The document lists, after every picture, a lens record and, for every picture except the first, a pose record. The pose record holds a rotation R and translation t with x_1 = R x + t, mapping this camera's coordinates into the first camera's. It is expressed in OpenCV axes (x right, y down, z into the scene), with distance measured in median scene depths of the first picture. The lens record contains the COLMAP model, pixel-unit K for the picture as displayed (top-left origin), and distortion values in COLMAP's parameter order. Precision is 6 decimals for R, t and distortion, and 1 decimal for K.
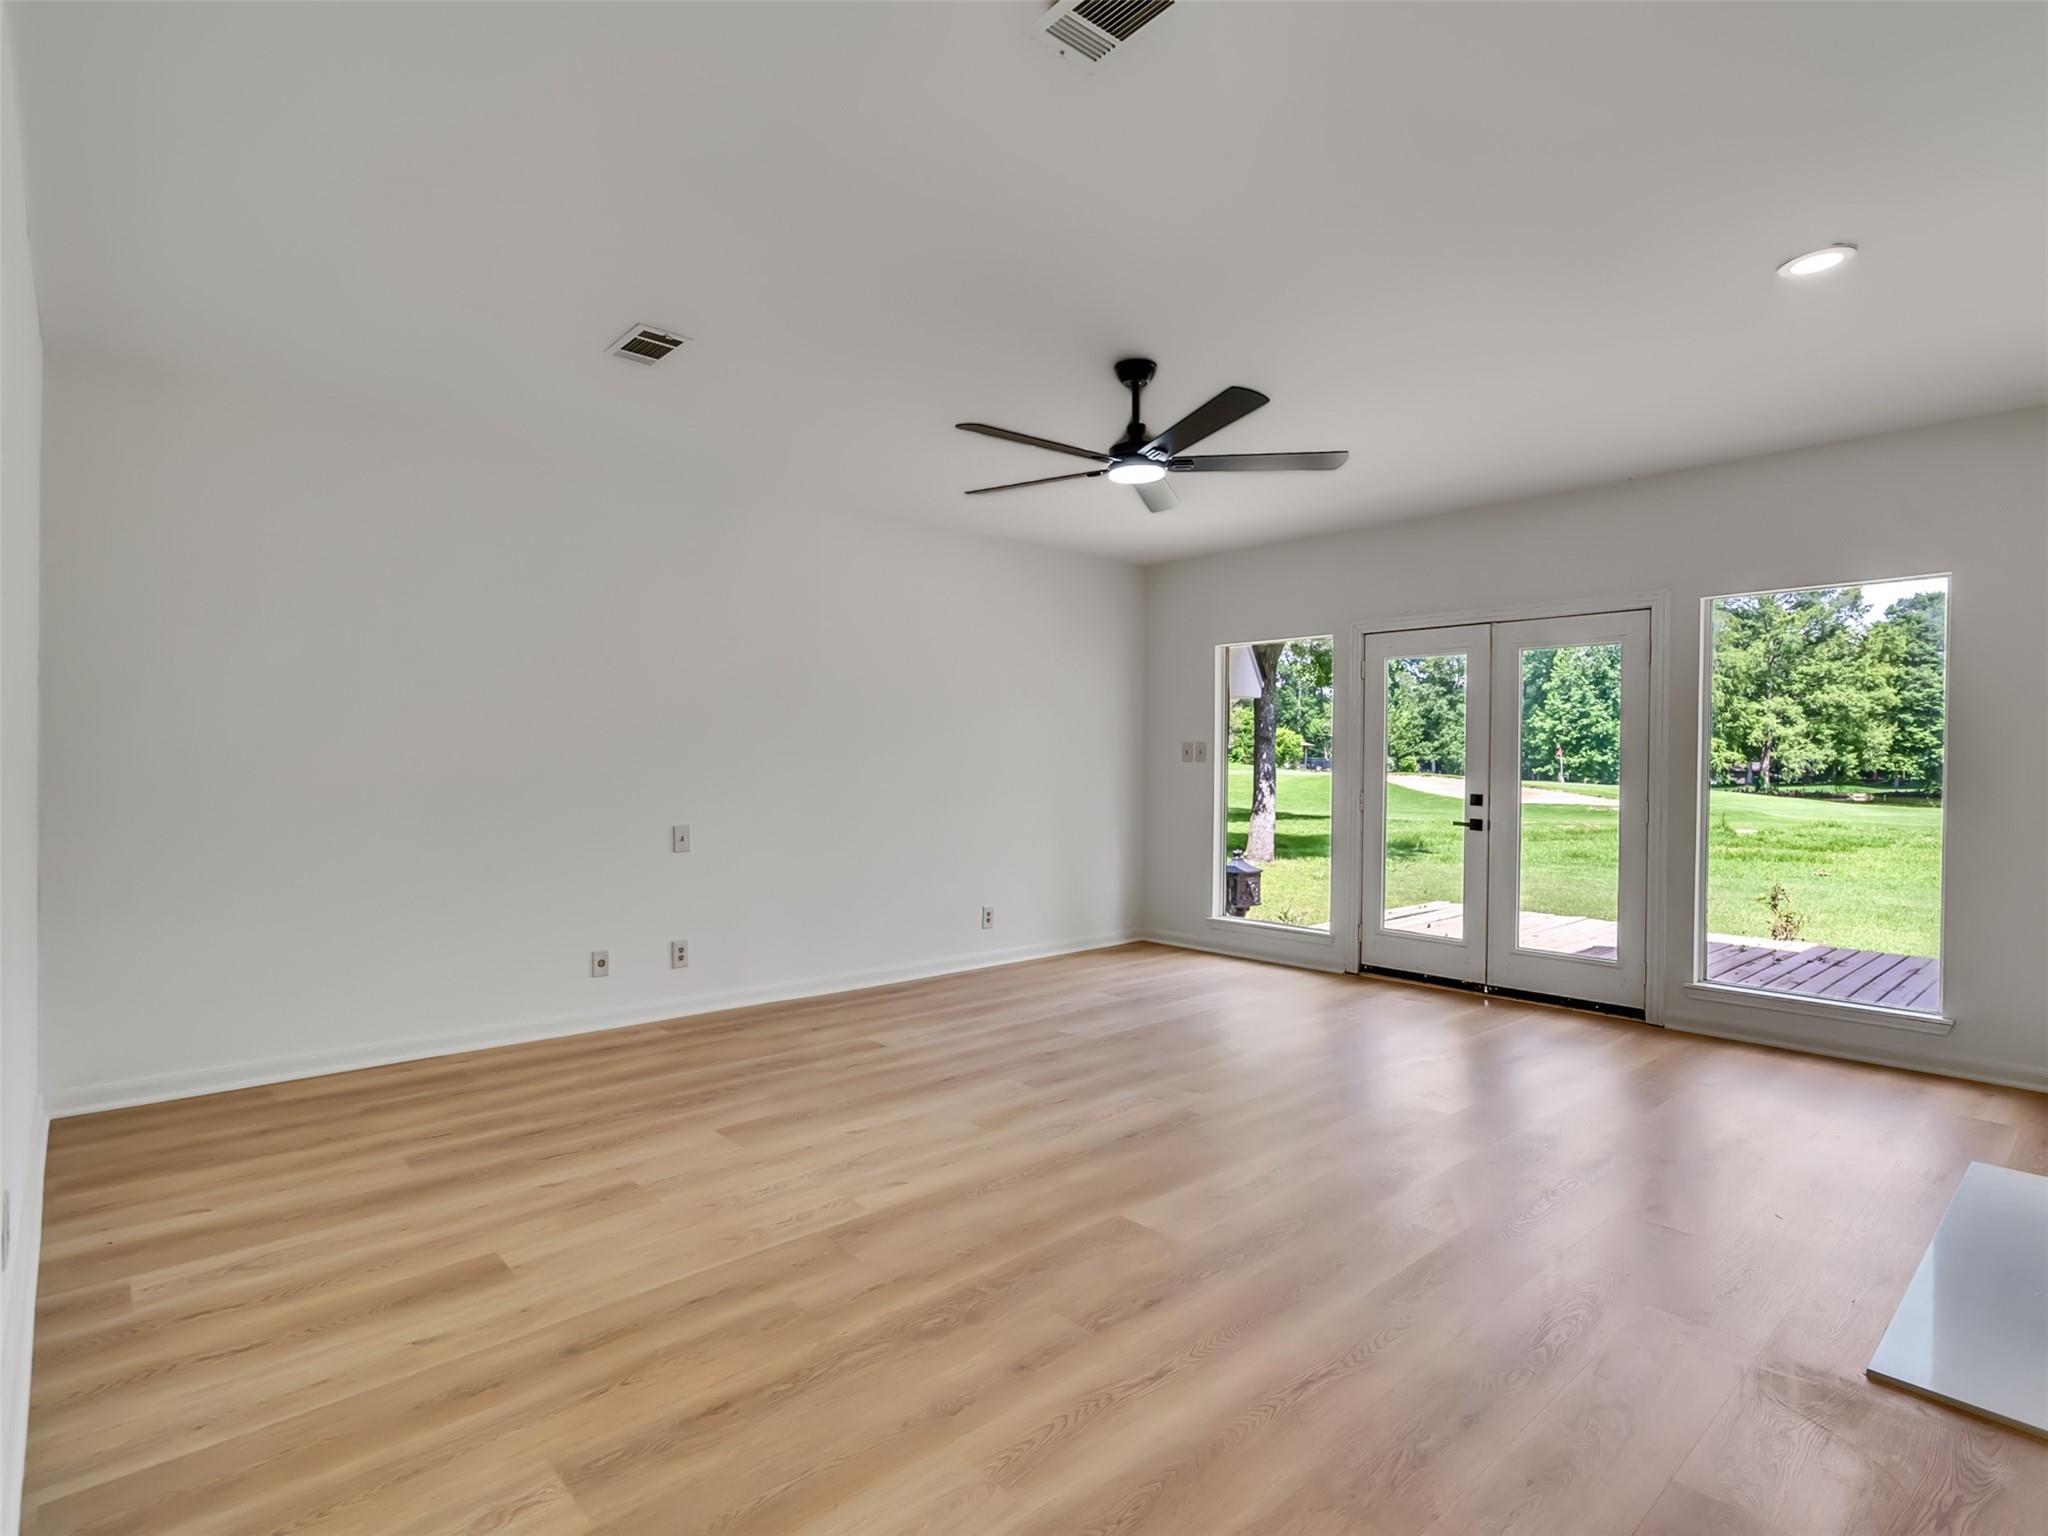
lens RADIAL K [[1046.7, 0, 1009.1], [0, 1046.7, 766.6], [0, 0, 1]] dist [-0.008563, 0.007204]
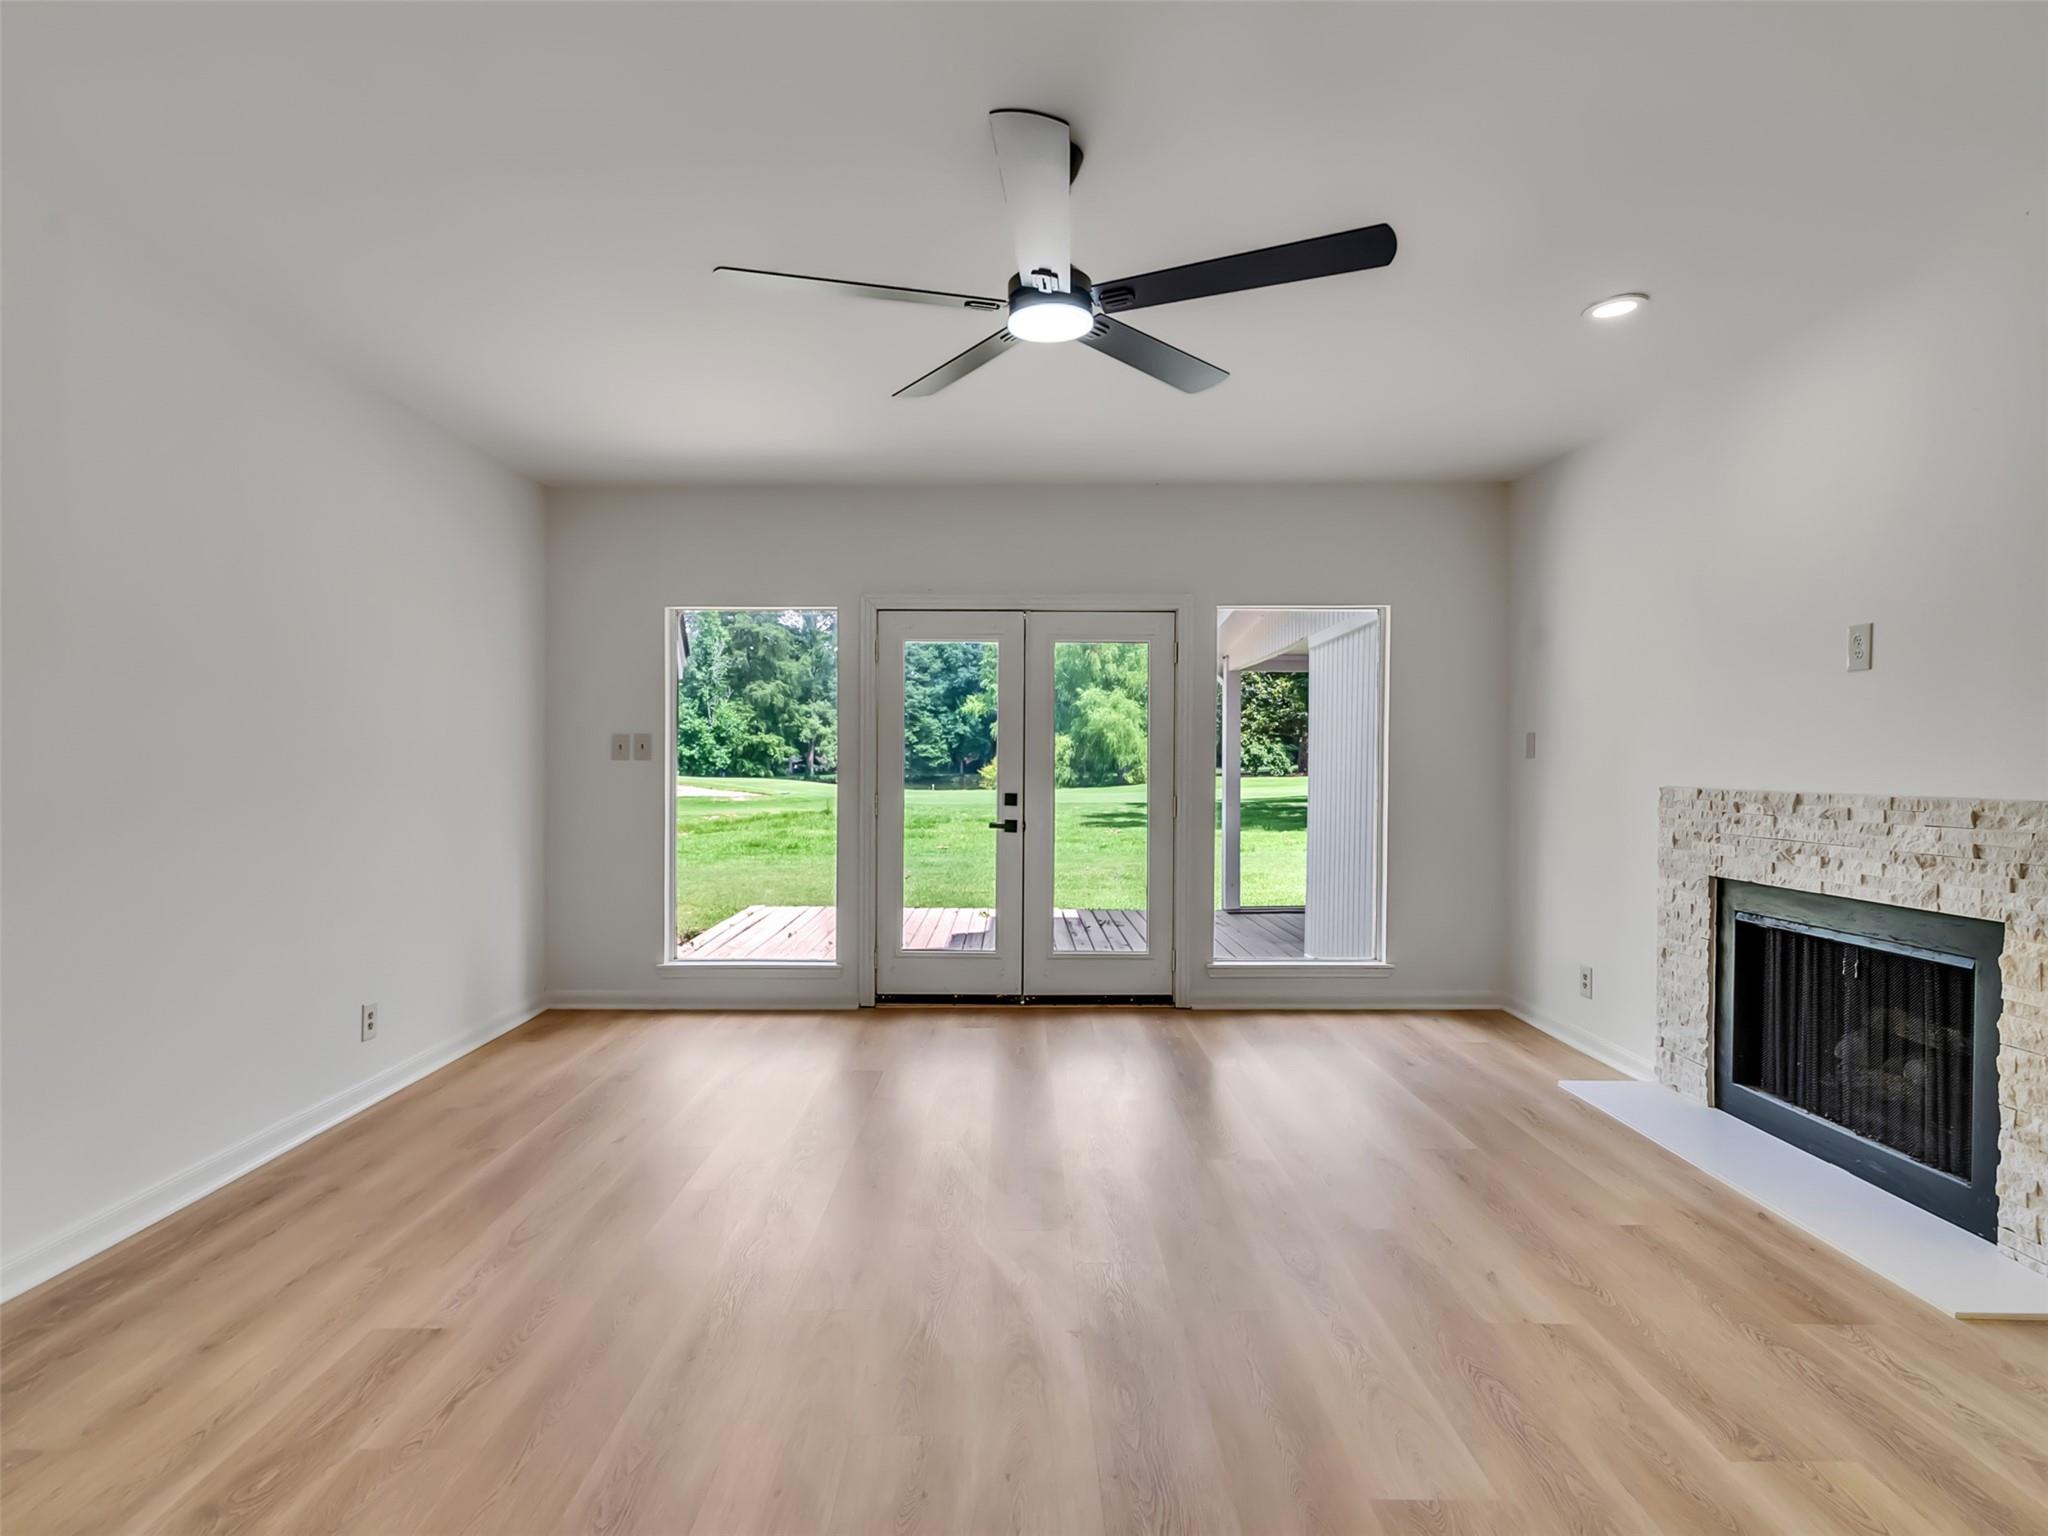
lens RADIAL K [[1046.7, 0, 1009.1], [0, 1046.7, 766.6], [0, 0, 1]] dist [-0.008563, 0.007204]
pose [[0.673055, -0.011204, 0.739508, -0.219310], [0.007296, 0.999937, 0.008509, -0.004795], [-0.739557, -0.000331, 0.673094, 0.332452]]
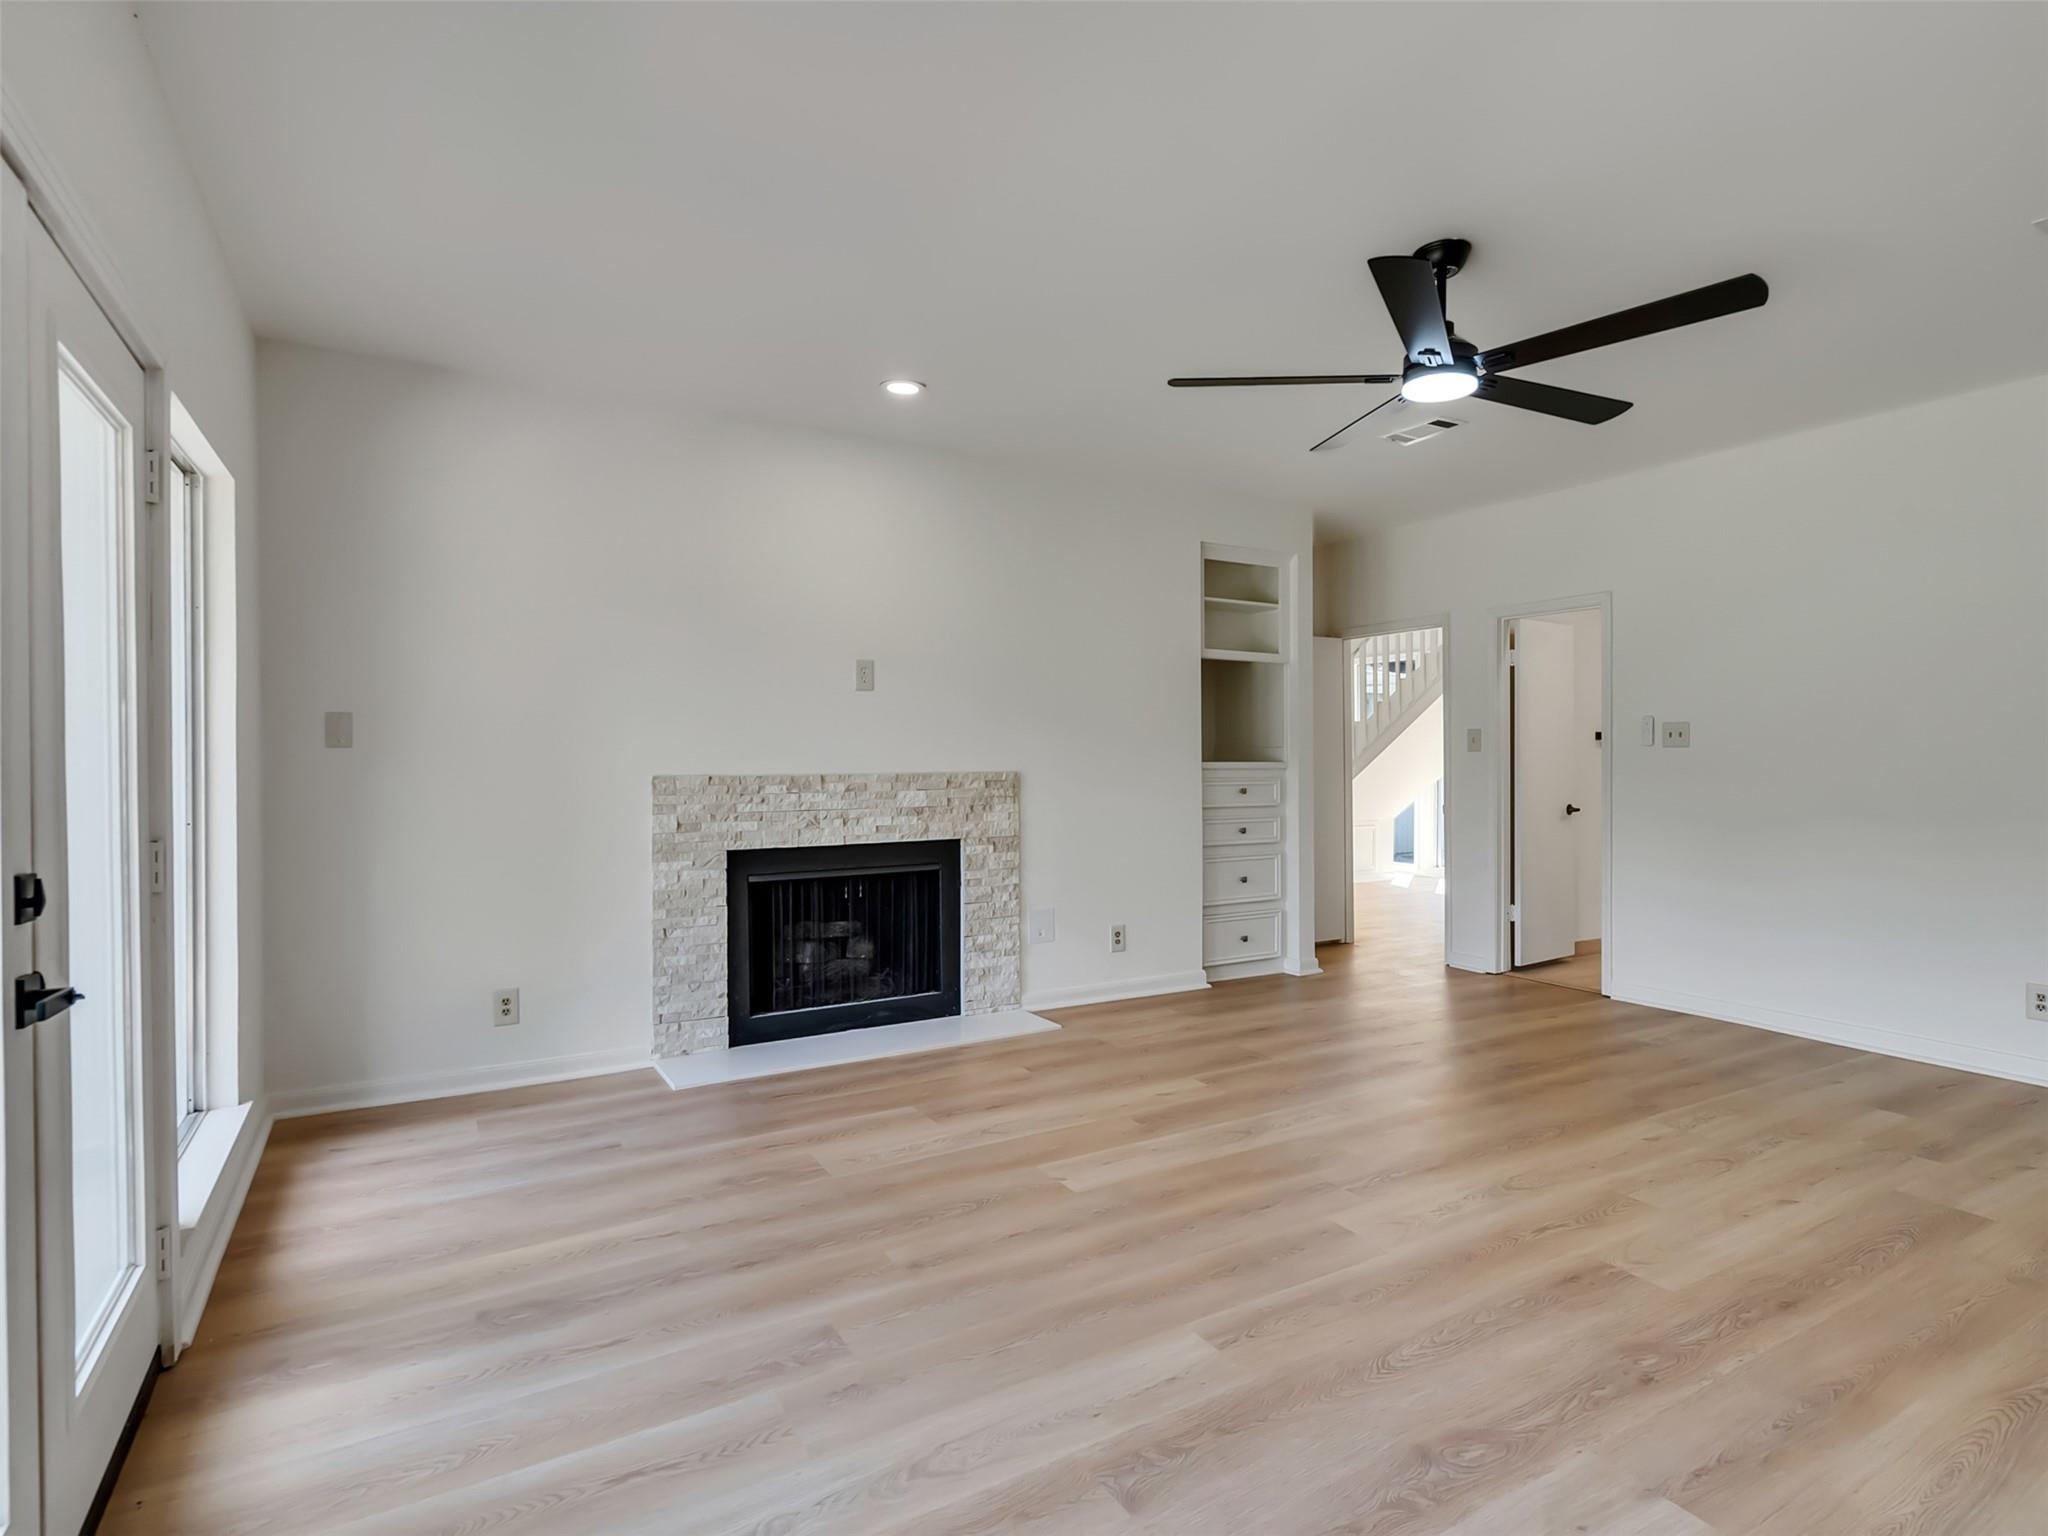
lens RADIAL K [[1046.7, 0, 1009.1], [0, 1046.7, 766.6], [0, 0, 1]] dist [-0.008563, 0.007204]
pose [[-0.977472, -0.009005, 0.210871, 0.155671], [-0.005353, 0.999826, 0.017886, -0.003225], [-0.210995, 0.016354, -0.977350, 1.060496]]
